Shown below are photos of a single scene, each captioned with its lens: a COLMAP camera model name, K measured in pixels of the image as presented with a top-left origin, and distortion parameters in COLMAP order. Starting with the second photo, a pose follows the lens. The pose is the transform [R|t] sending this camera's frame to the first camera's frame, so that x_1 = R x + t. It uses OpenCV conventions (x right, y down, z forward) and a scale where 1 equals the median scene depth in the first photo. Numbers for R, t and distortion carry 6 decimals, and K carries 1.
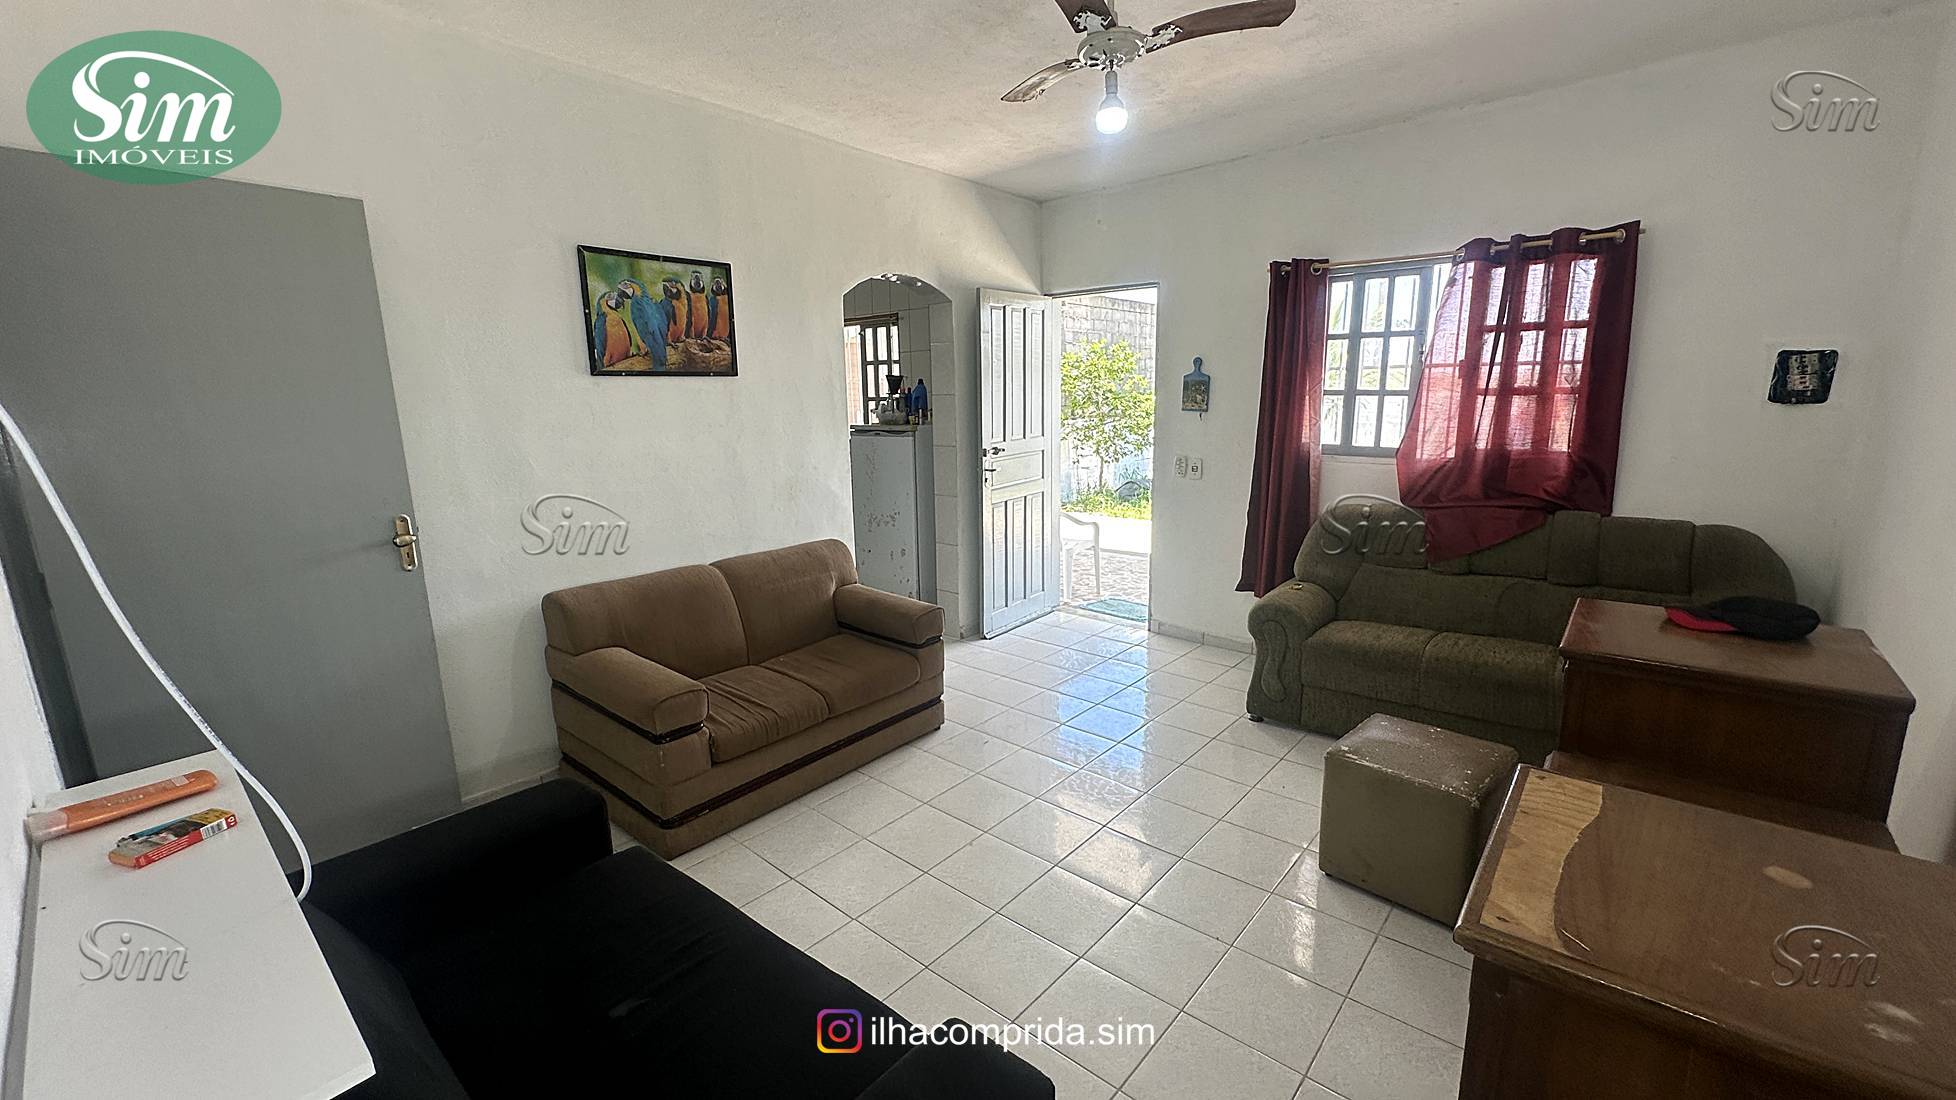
lens RADIAL K [[782.4, 0, 977.4], [0, 782.4, 549.3], [0, 0, 1]] dist [-0.003389, -0.000266]
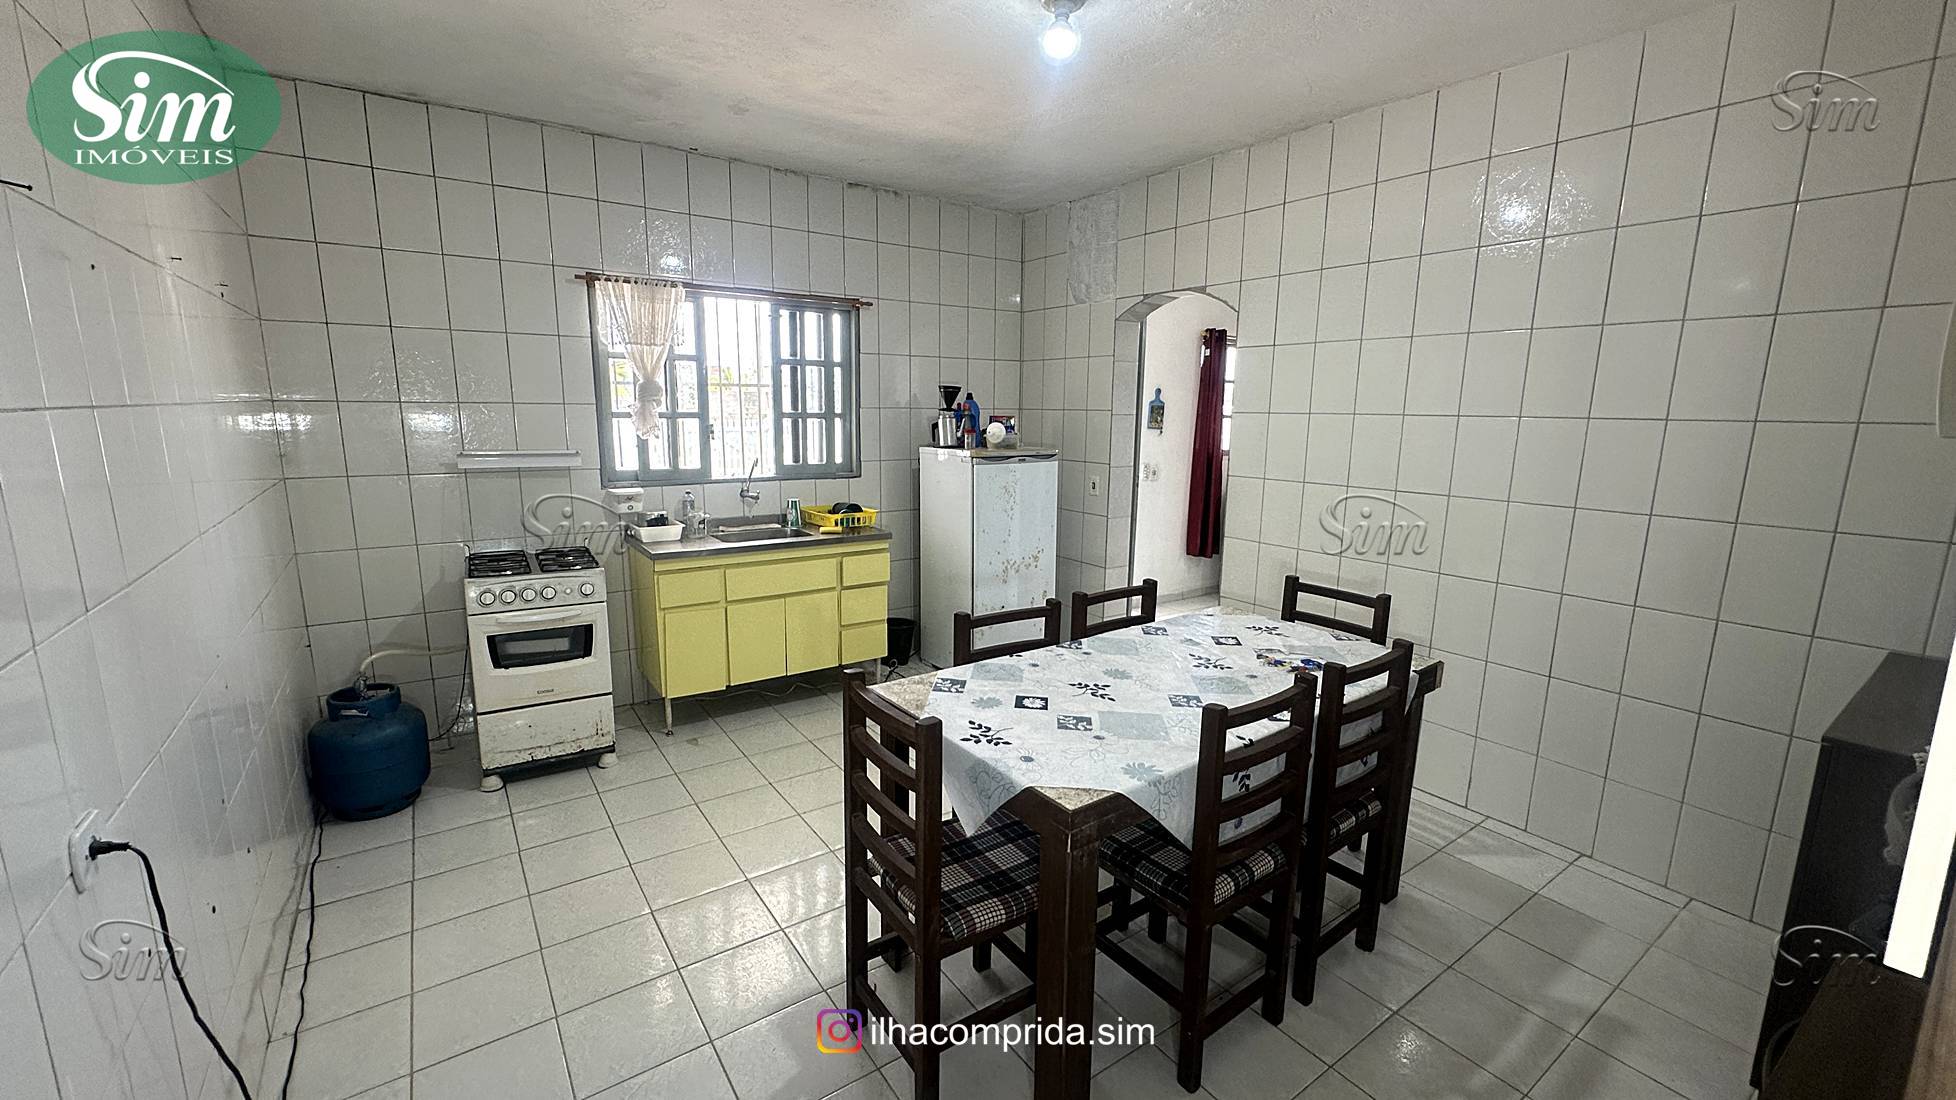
lens RADIAL K [[782.4, 0, 976.6], [0, 782.4, 552.8], [0, 0, 1]] dist [-0.003389, -0.000266]
pose [[0.239408, -0.156722, 0.958187, -0.787721], [0.176408, 0.977482, 0.115801, -0.131417], [-0.954759, 0.141308, 0.261664, 0.716313]]
